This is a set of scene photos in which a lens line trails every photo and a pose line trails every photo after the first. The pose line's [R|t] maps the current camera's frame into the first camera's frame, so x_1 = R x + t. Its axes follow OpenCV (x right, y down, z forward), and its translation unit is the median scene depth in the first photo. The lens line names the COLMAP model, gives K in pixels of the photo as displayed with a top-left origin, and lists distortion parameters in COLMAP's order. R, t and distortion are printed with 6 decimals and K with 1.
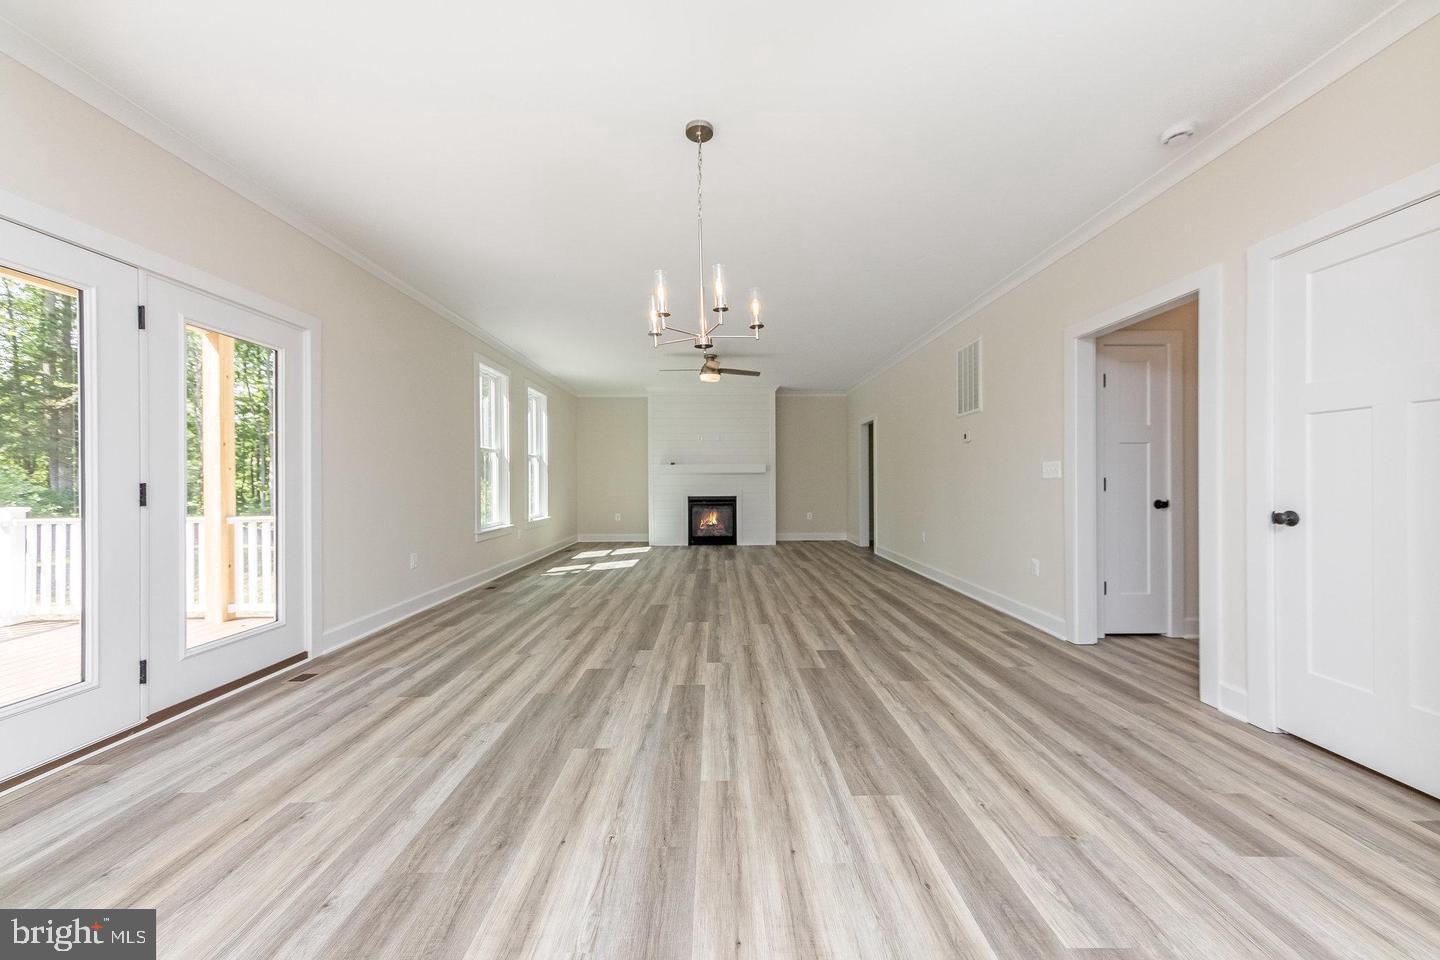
lens RADIAL K [[520.4, 0, 720.3], [0, 520.4, 482.5], [0, 0, 1]] dist [0.012200, 0.000113]
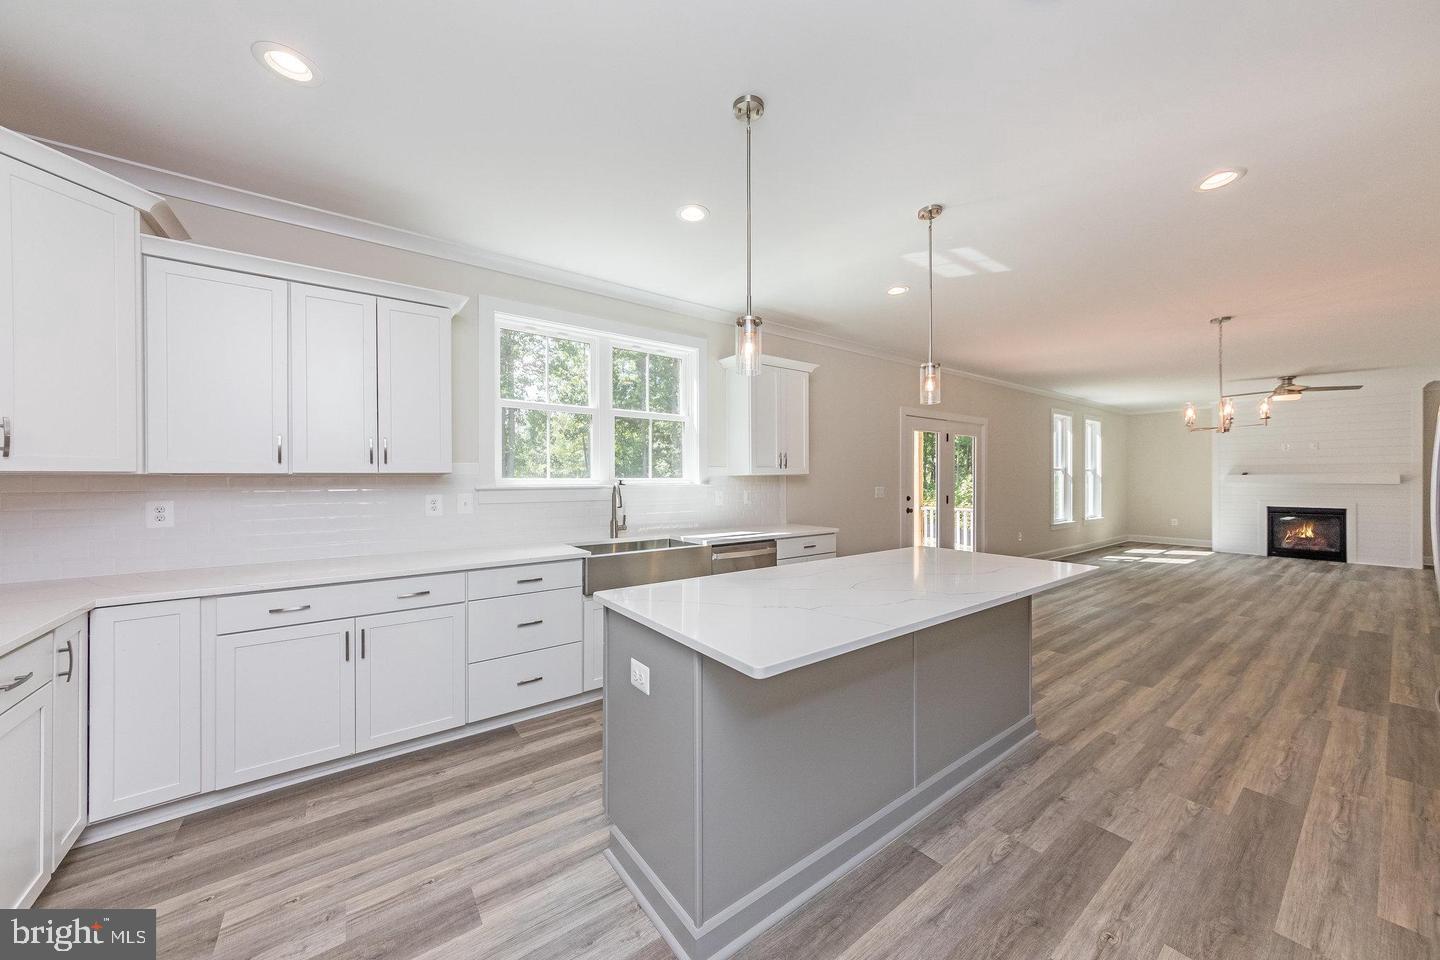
lens RADIAL K [[520.4, 0, 723.2], [0, 520.4, 482.0], [0, 0, 1]] dist [0.012200, 0.000113]
pose [[0.607710, 0.010546, -0.794089, 0.121536], [-0.005705, 0.999944, 0.008914, -0.026432], [0.794139, -0.000886, 0.607736, -0.502513]]
